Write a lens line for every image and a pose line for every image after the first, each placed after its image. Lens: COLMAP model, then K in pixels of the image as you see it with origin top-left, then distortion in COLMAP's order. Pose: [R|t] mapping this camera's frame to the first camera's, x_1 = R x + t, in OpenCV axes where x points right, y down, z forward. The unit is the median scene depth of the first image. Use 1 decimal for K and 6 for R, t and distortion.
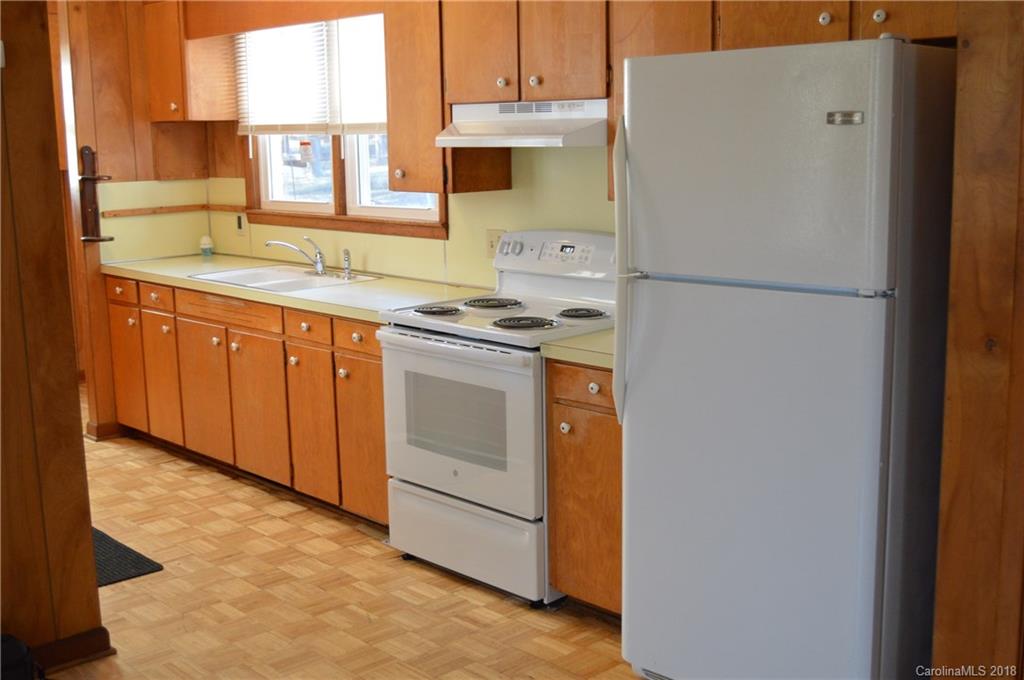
lens RADIAL K [[1158.4, 0, 512.2], [0, 1158.4, 340.0], [0, 0, 1]] dist [-0.062311, 0.000000]
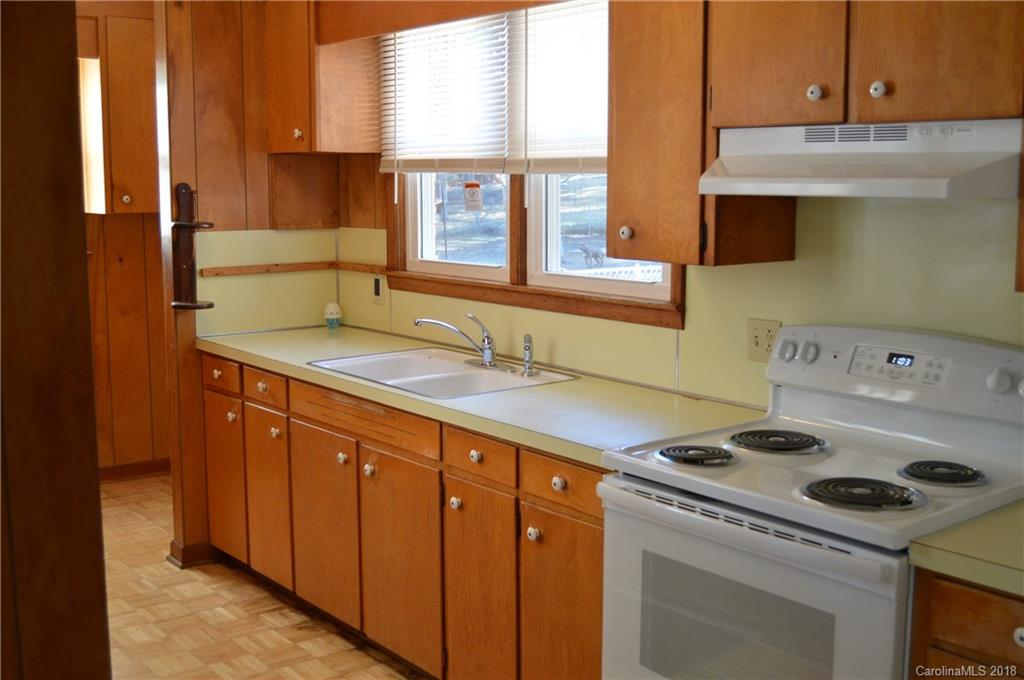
lens RADIAL K [[1158.4, 0, 512.0], [0, 1158.4, 340.2], [0, 0, 1]] dist [-0.062311, 0.000000]
pose [[0.994548, 0.030122, -0.099835, -0.081787], [-0.034040, 0.998706, -0.037773, -0.047630], [0.098568, 0.040965, 0.994287, 0.291142]]
